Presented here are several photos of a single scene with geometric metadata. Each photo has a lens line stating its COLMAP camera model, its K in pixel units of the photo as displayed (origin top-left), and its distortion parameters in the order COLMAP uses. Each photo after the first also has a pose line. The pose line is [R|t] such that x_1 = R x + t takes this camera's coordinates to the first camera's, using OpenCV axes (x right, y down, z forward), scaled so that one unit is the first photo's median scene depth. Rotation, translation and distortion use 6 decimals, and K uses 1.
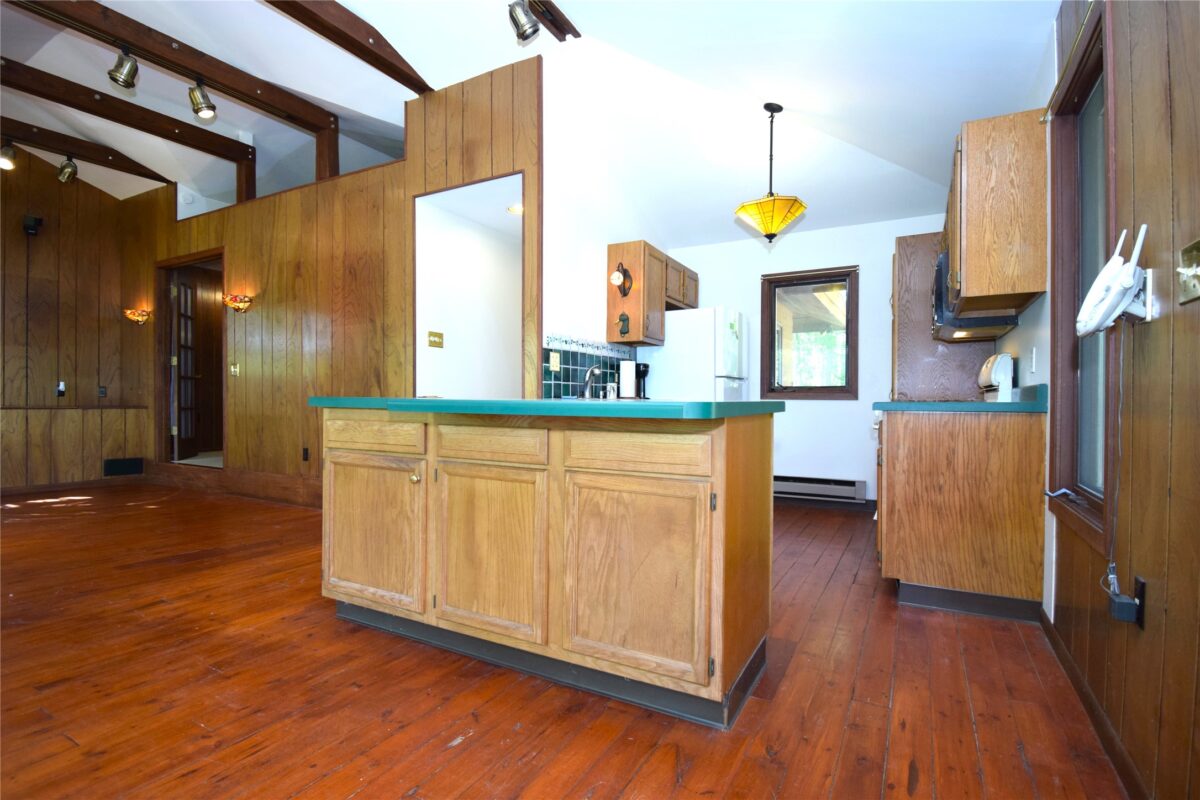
lens RADIAL K [[581.9, 0, 600.0], [0, 581.9, 400.0], [0, 0, 1]] dist [-0.000071, -0.001257]
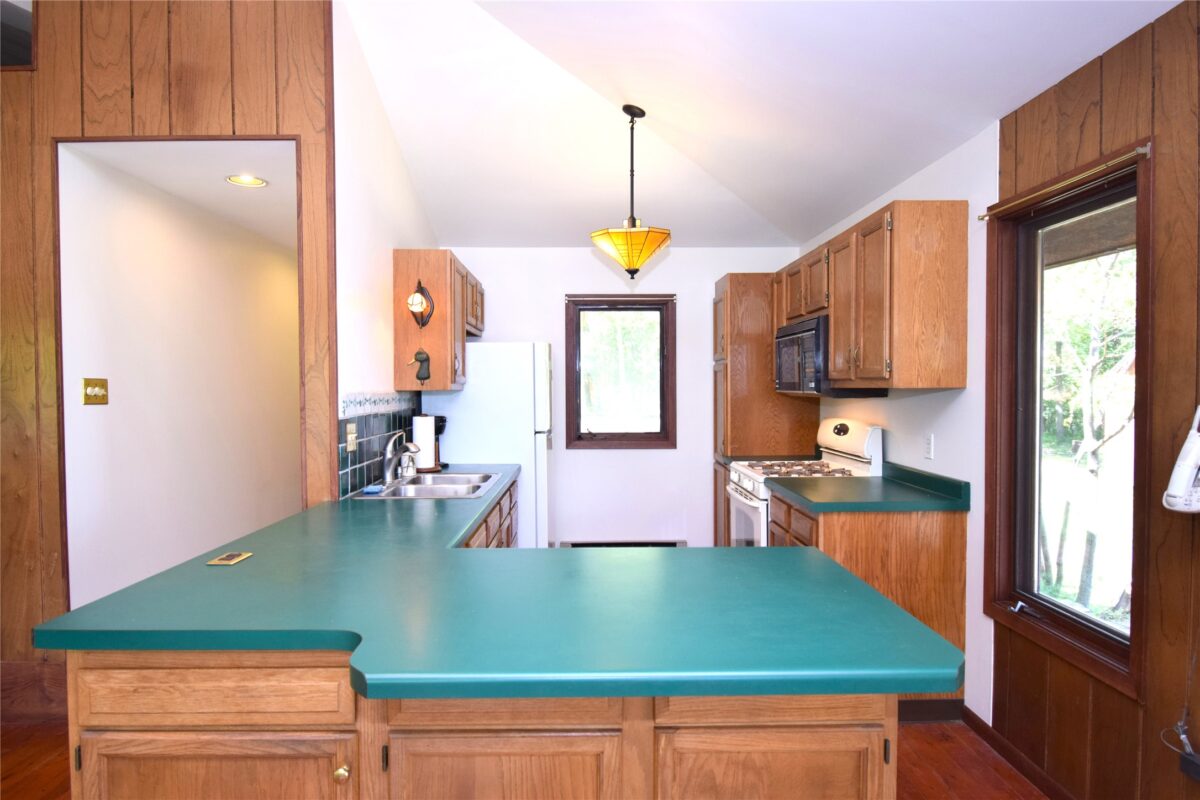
lens RADIAL K [[709.2, 0, 602.9], [0, 709.2, 400.1], [0, 0, 1]] dist [0.022251, -0.033287]
pose [[0.863214, -0.020343, 0.504428, -0.344243], [0.008804, 0.999642, 0.025248, -0.182699], [-0.504761, -0.017353, 0.863084, 0.238668]]
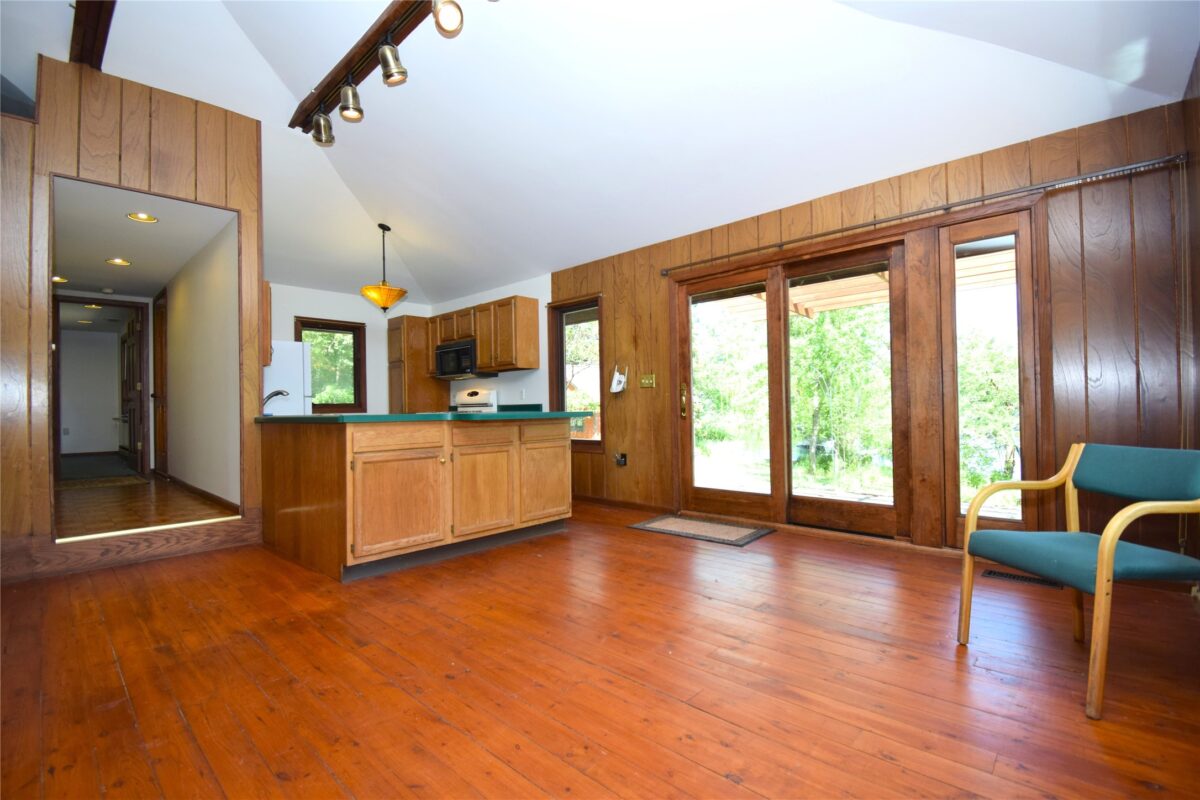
lens RADIAL K [[531.7, 0, 607.8], [0, 531.7, 400.4], [0, 0, 1]] dist [0.014799, -0.020410]
pose [[0.232068, 0.001796, 0.972698, -1.368564], [0.020147, 0.999775, -0.006653, -0.017519], [-0.972491, 0.021141, 0.231979, 0.124395]]
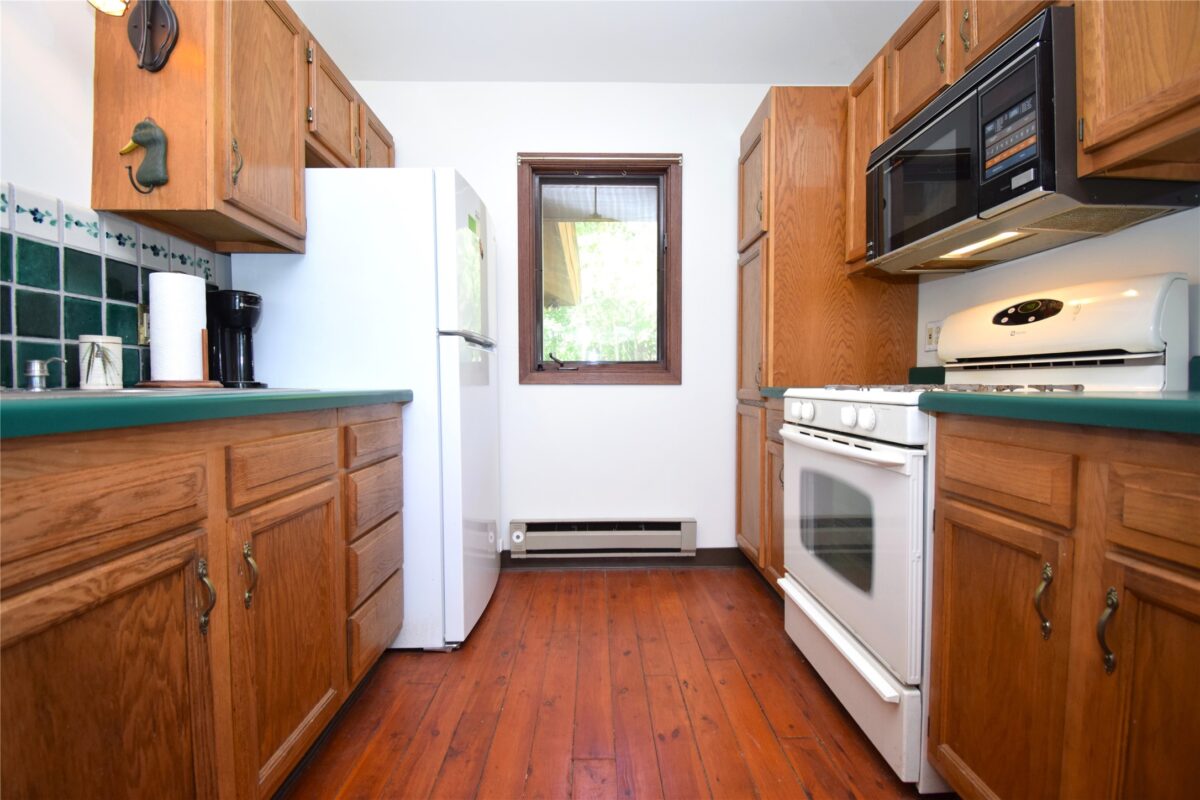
lens RADIAL K [[531.7, 0, 607.8], [0, 531.7, 400.4], [0, 0, 1]] dist [0.014799, -0.020410]
pose [[0.860766, -0.022581, 0.508499, 0.181009], [0.005886, 0.999390, 0.034417, -0.004531], [-0.508966, -0.026632, 0.860374, 1.024933]]
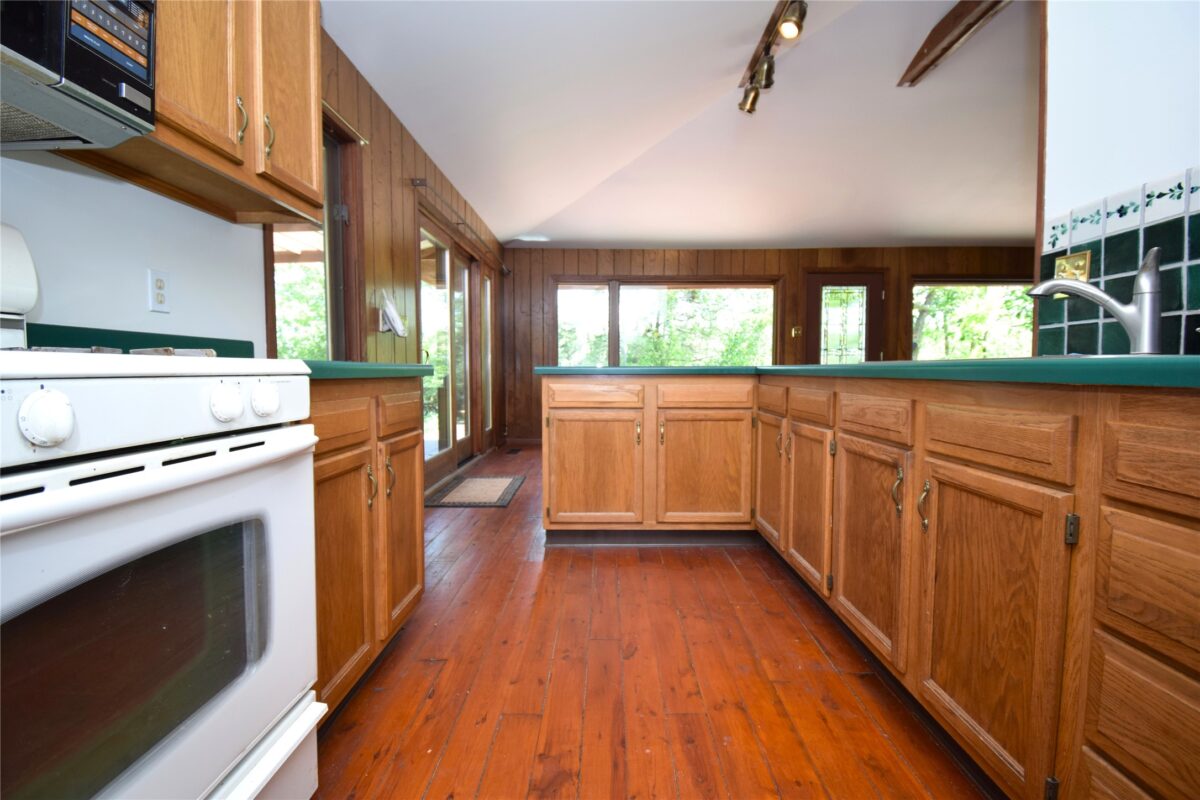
lens RADIAL K [[531.7, 0, 607.8], [0, 531.7, 400.4], [0, 0, 1]] dist [0.014799, -0.020410]
pose [[-0.870995, 0.022232, -0.490788, 0.640830], [-0.007491, 0.998259, 0.058513, 0.011570], [0.491234, 0.054641, -0.869312, 1.765395]]
